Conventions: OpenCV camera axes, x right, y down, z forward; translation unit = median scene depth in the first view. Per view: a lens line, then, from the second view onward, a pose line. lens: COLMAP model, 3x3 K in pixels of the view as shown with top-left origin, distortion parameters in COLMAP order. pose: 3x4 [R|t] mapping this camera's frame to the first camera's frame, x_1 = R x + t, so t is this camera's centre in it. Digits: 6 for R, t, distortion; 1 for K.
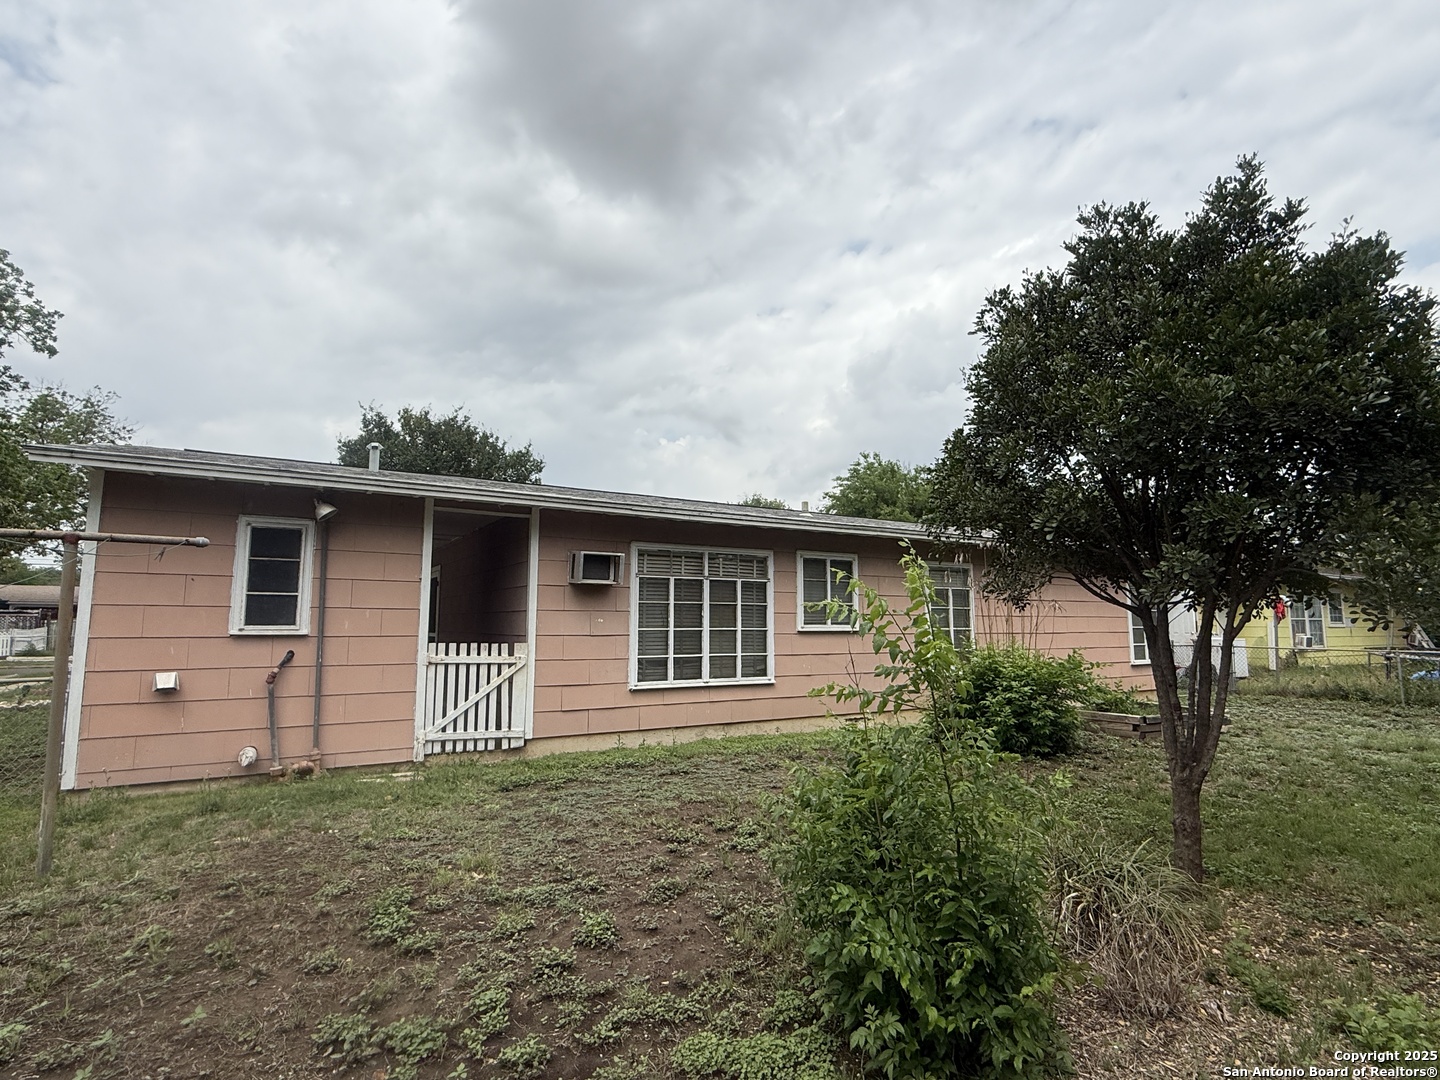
lens RADIAL K [[709.8, 0, 723.6], [0, 709.8, 539.4], [0, 0, 1]] dist [-0.000391, 0.000432]
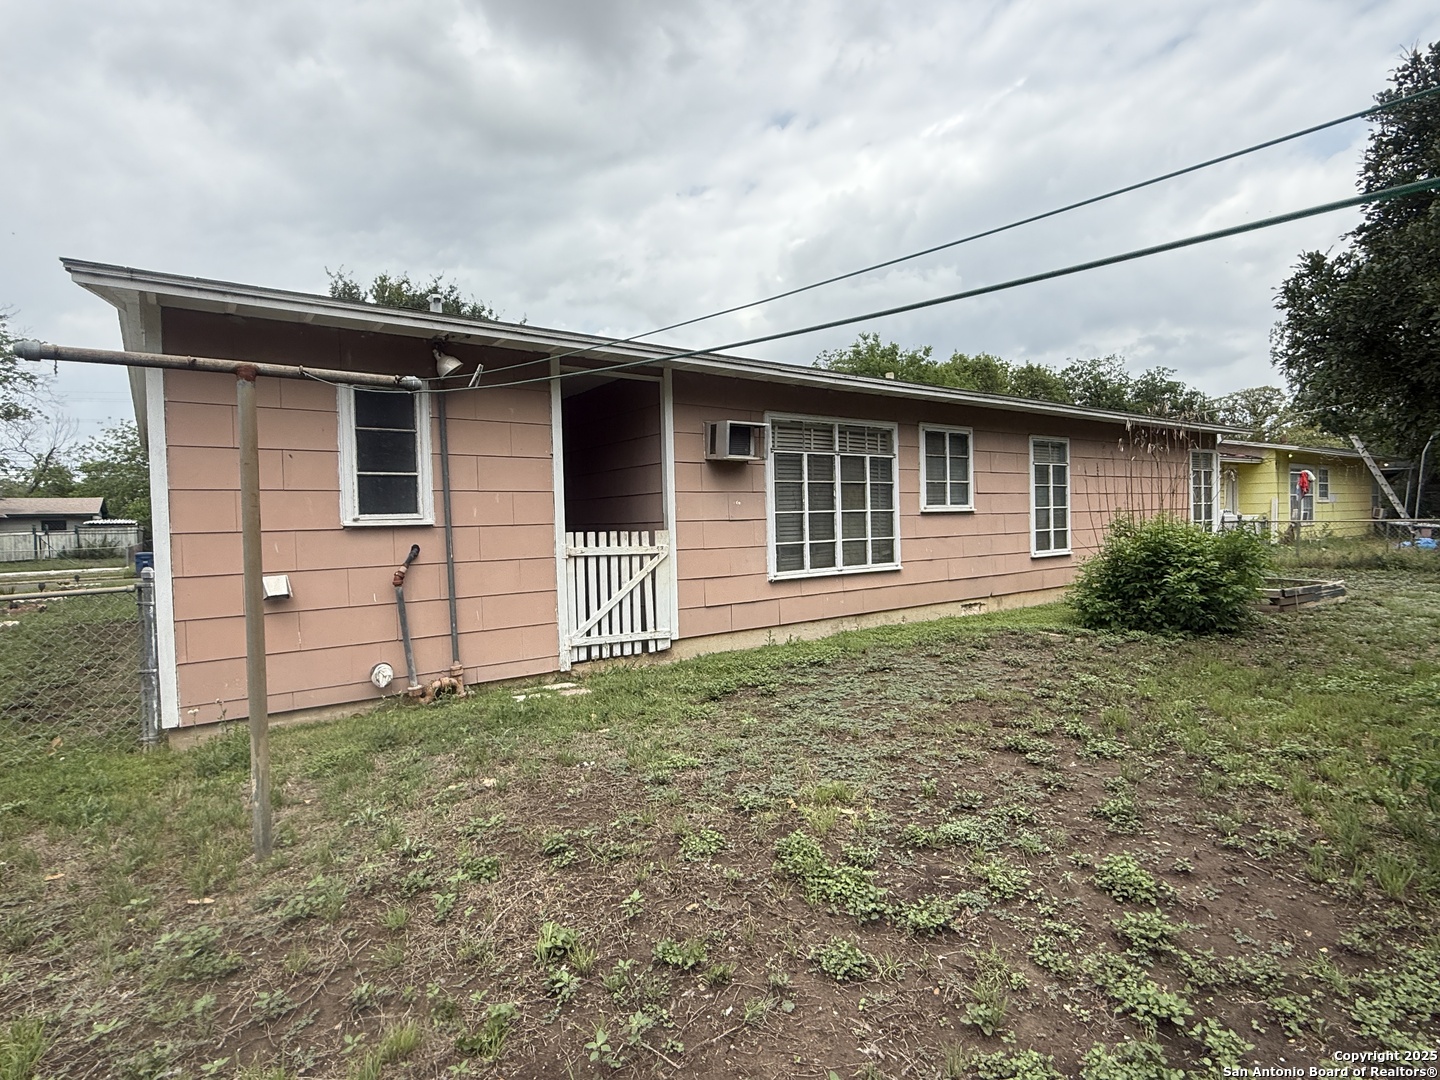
lens RADIAL K [[709.8, 0, 718.7], [0, 709.8, 542.3], [0, 0, 1]] dist [-0.000391, 0.000432]
pose [[0.995166, -0.030419, 0.093374, -0.294886], [0.016295, 0.988786, 0.148447, 0.035099], [-0.096843, -0.146208, 0.984502, 0.156273]]
